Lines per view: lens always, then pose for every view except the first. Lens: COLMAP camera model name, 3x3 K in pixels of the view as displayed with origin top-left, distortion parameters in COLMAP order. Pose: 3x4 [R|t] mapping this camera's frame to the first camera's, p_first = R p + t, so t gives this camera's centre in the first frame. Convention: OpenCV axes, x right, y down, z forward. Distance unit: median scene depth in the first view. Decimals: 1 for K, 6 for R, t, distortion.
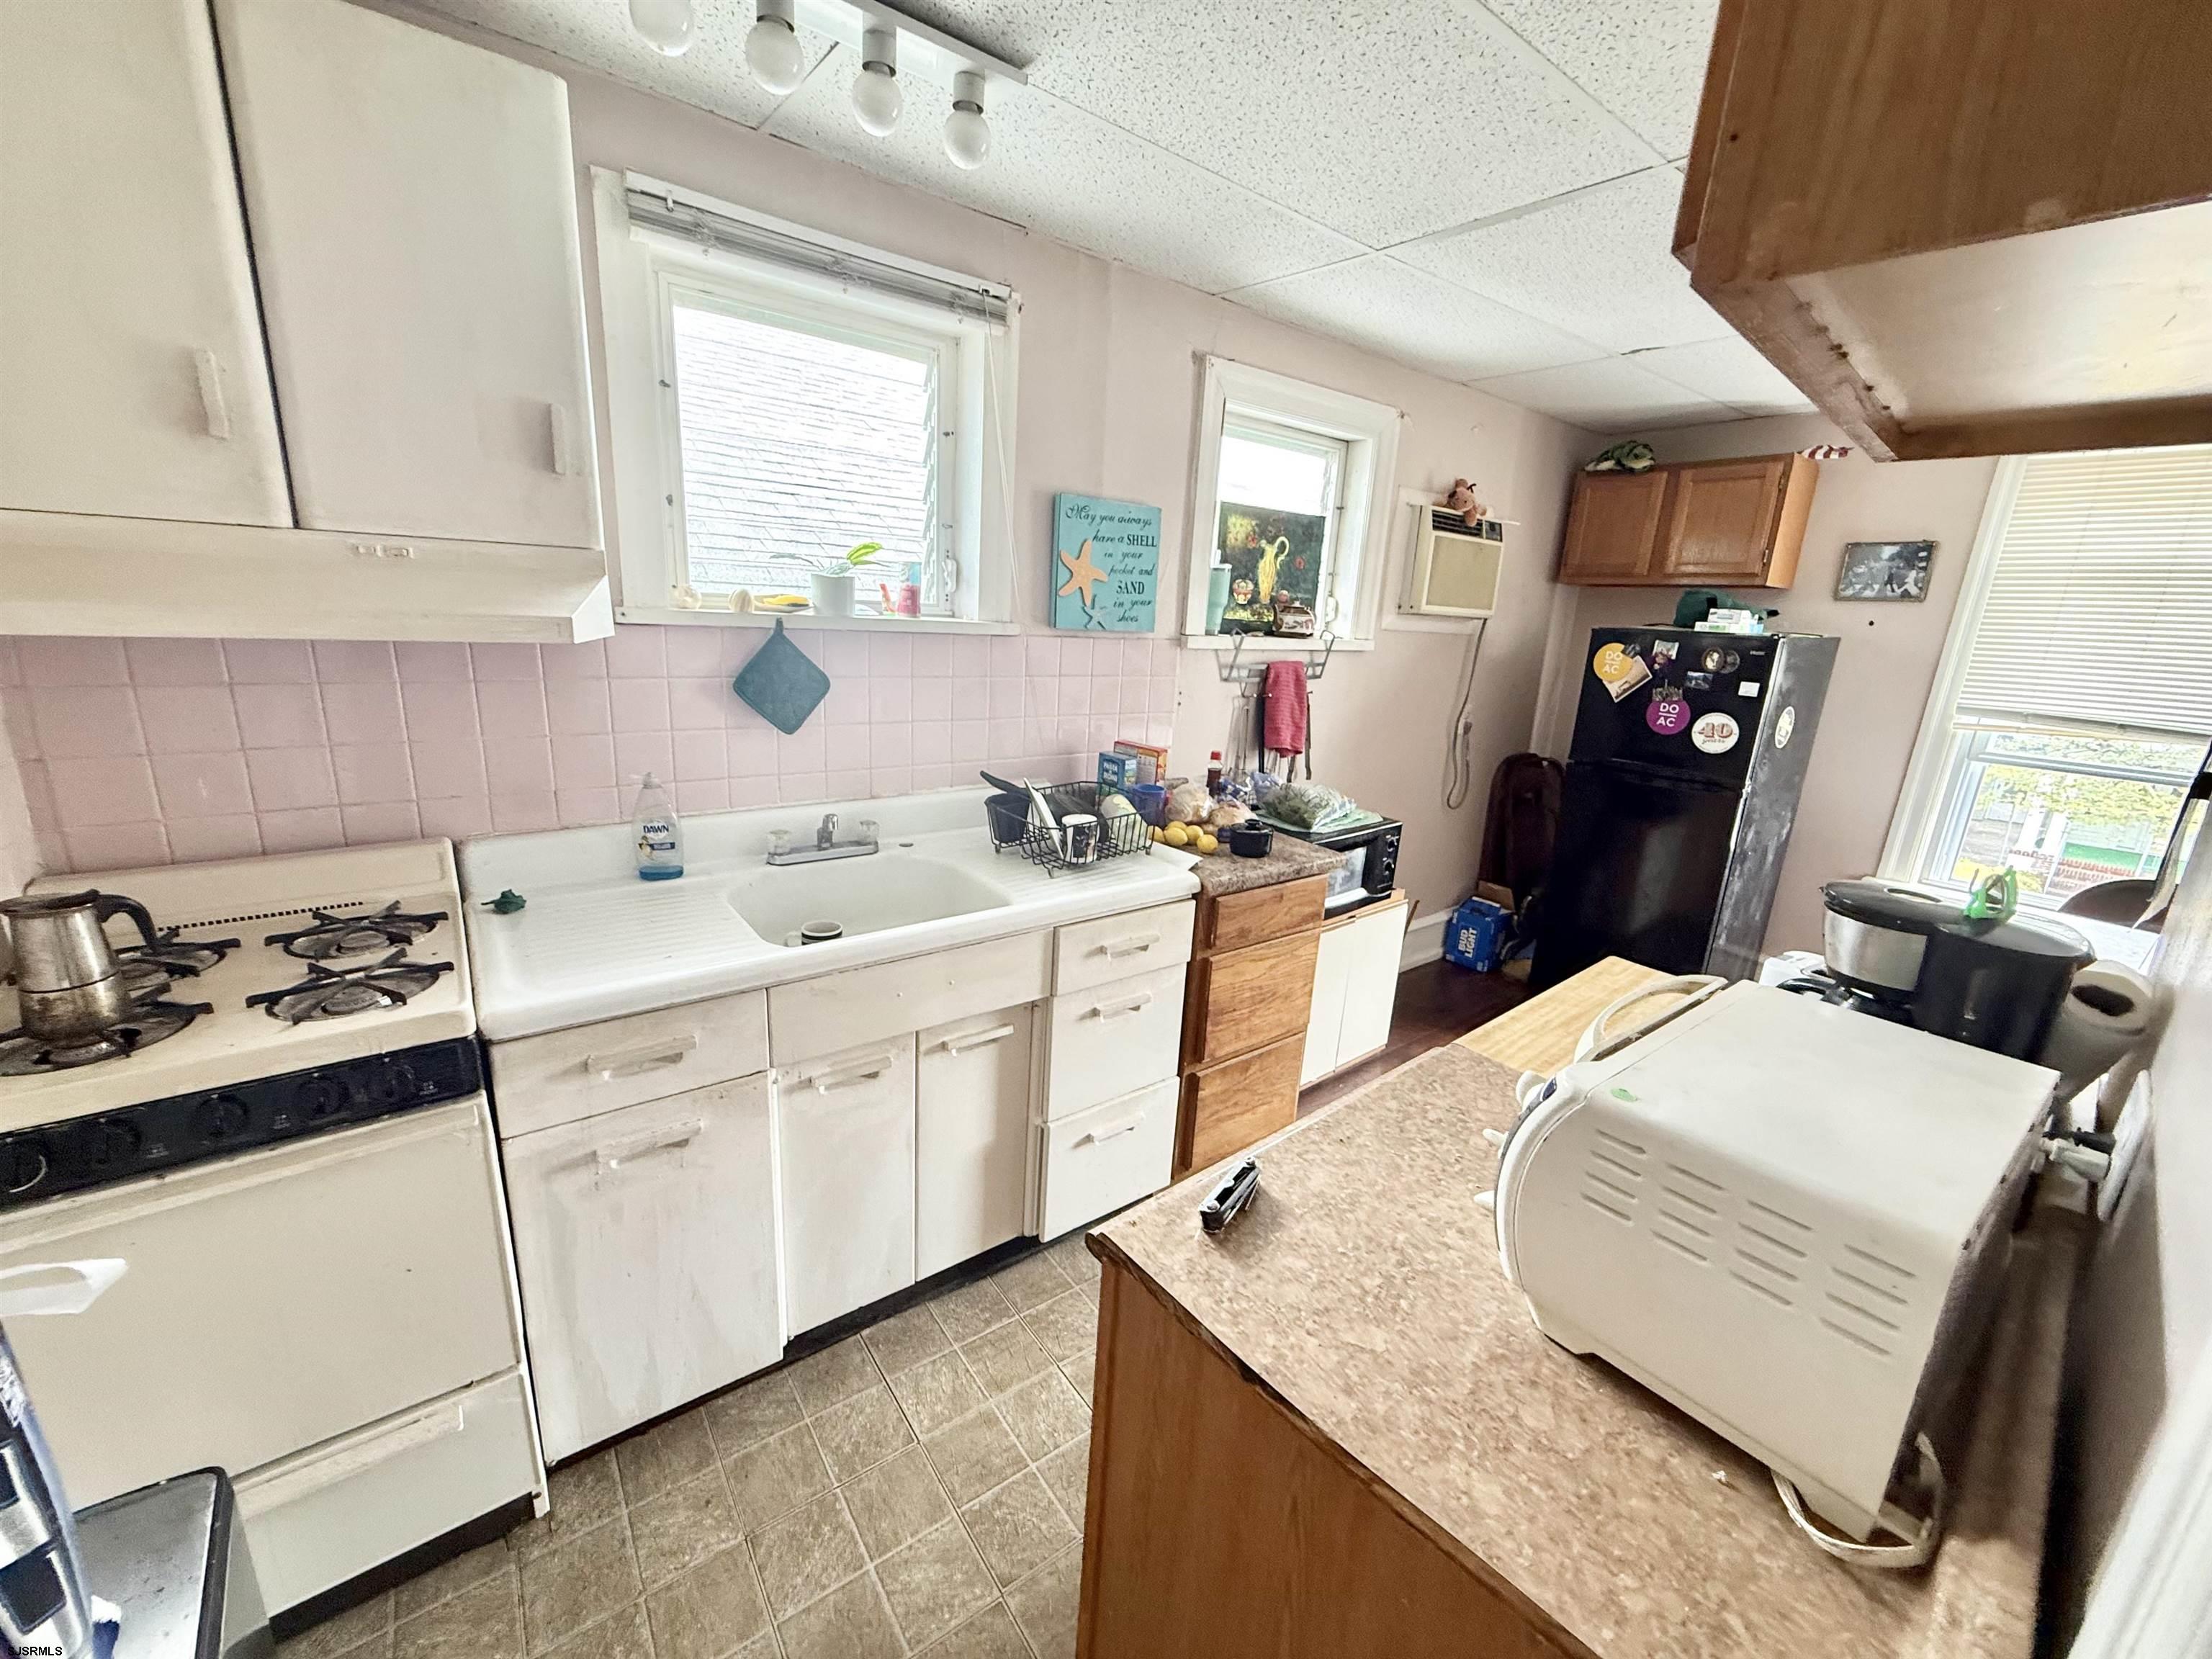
lens RADIAL K [[882.7, 0, 1106.1], [0, 882.7, 831.8], [0, 0, 1]] dist [0.000212, 0.000745]
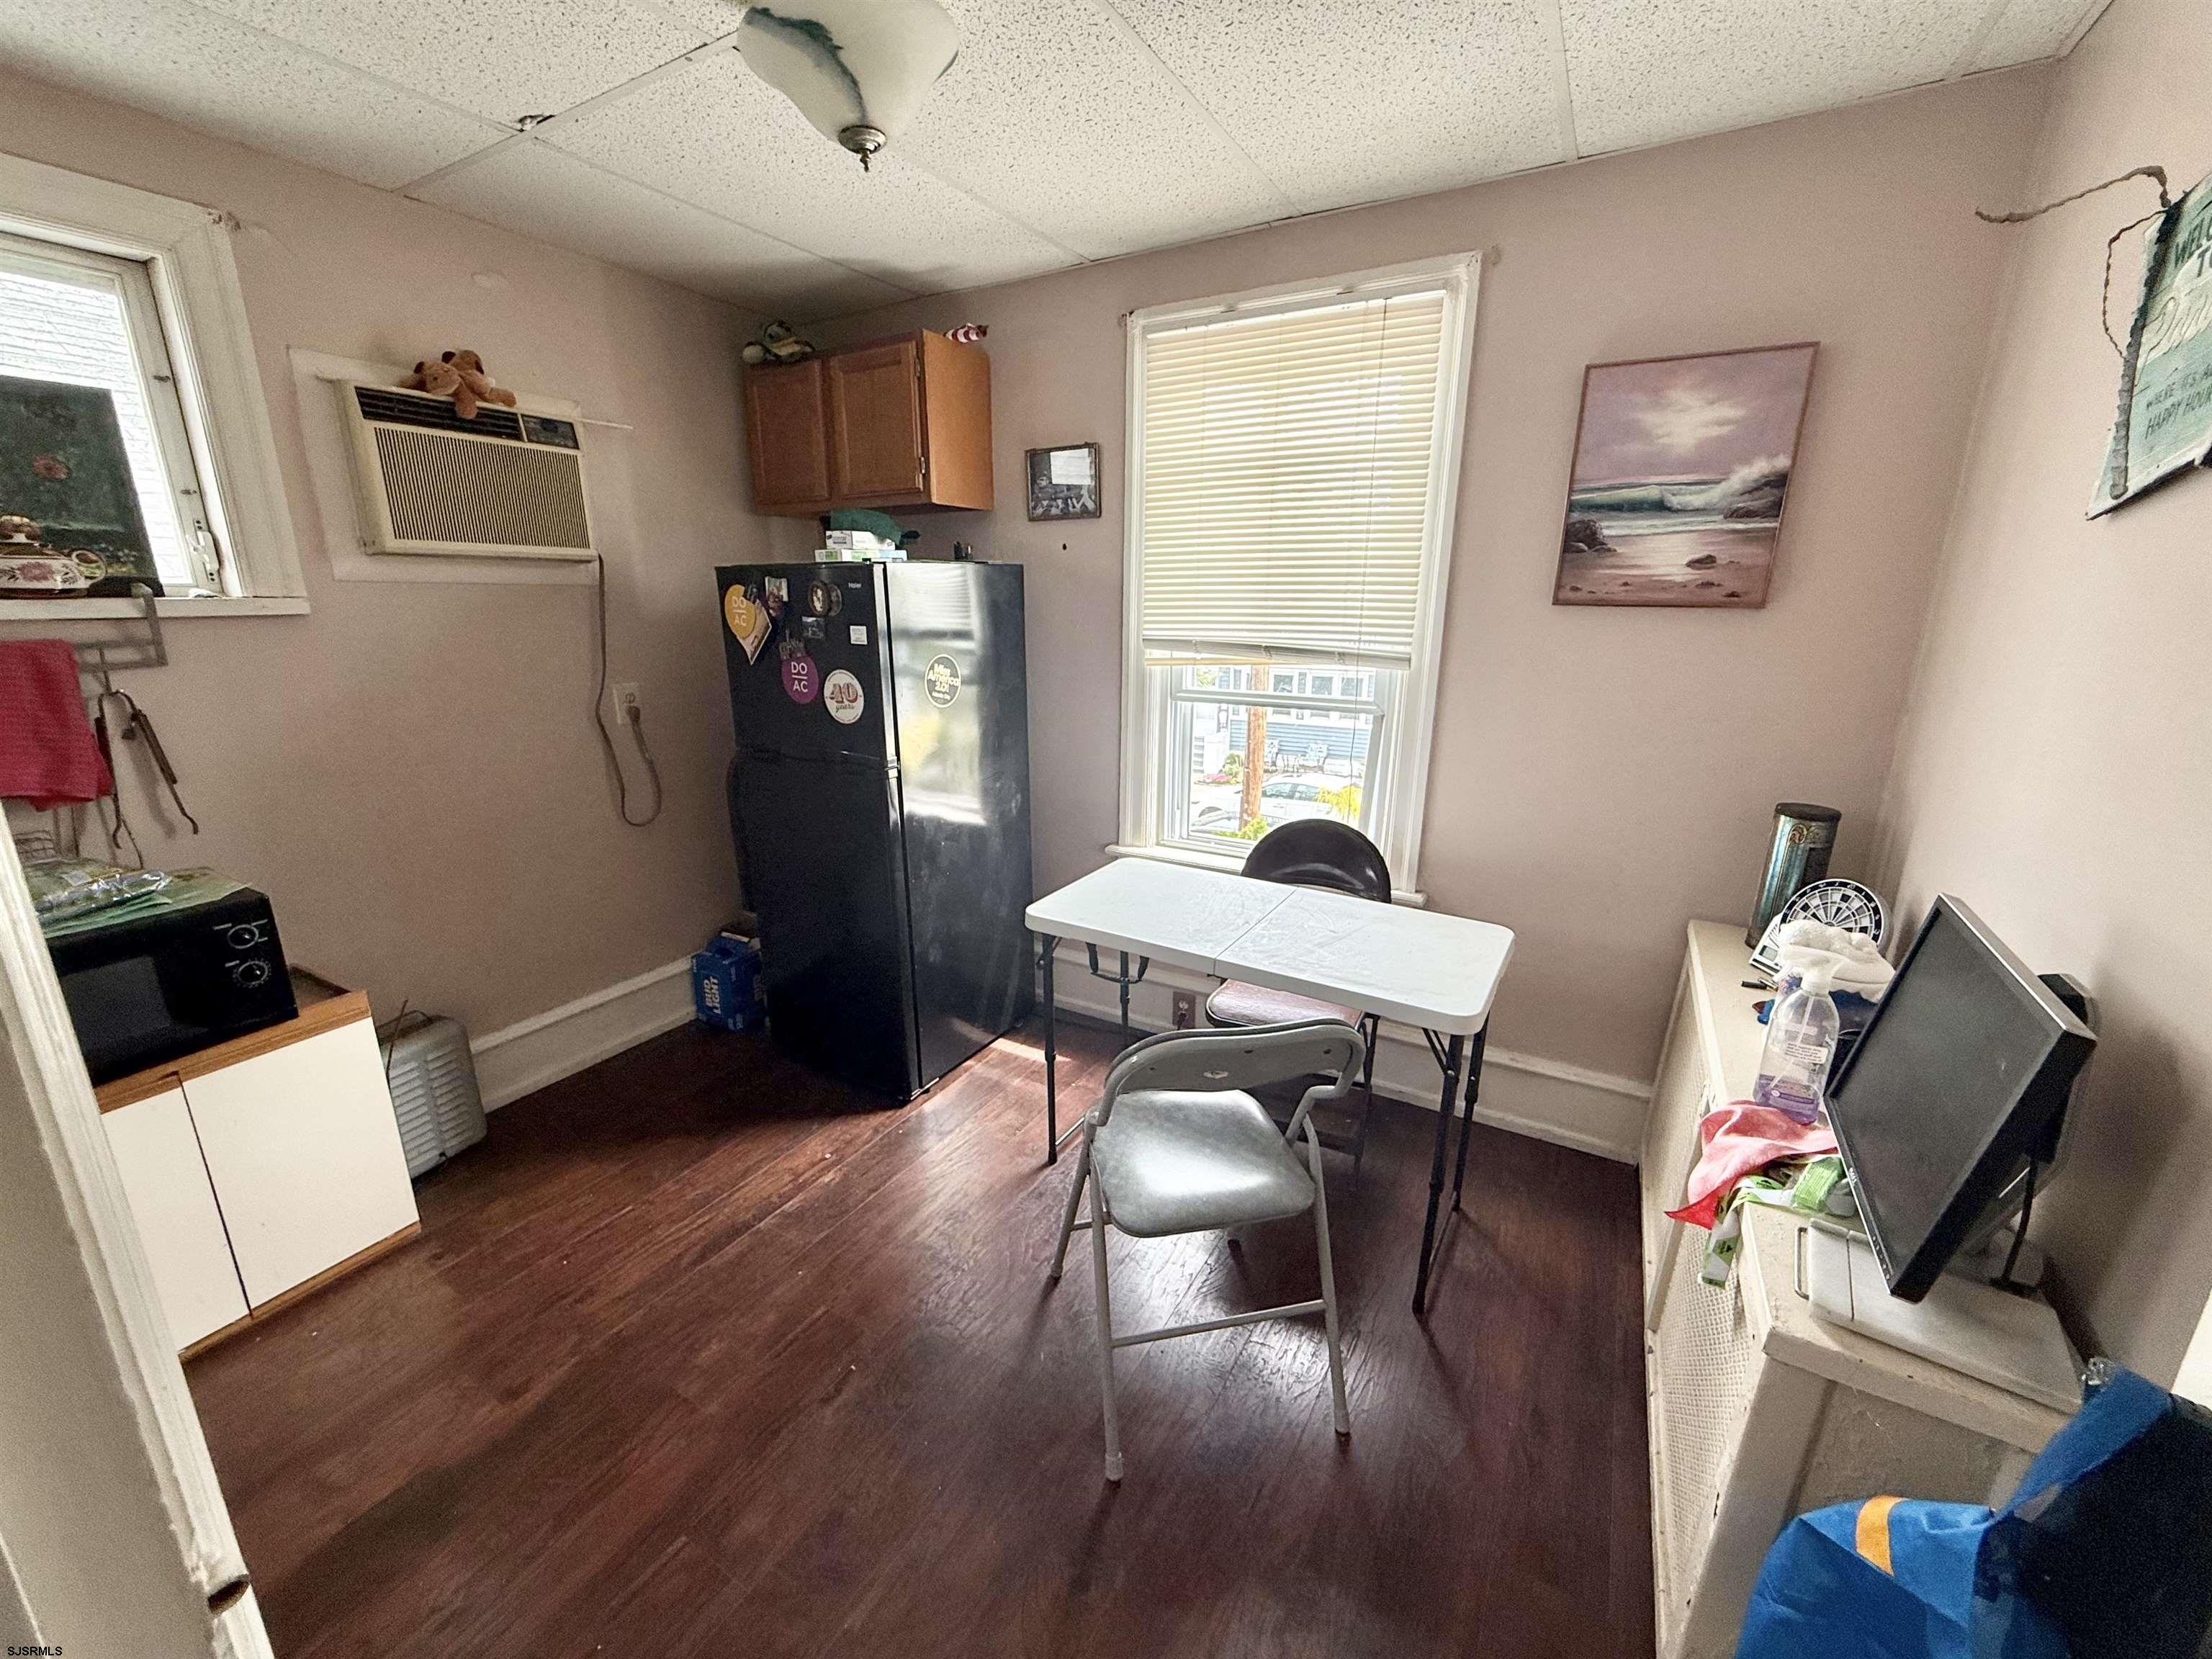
lens RADIAL K [[882.7, 0, 1097.9], [0, 882.7, 831.3], [0, 0, 1]] dist [0.000212, 0.000745]
pose [[0.929170, -0.142550, 0.341061, 0.587291], [0.135615, 0.989774, 0.044222, -0.002814], [-0.343877, 0.005163, 0.939000, 0.213225]]
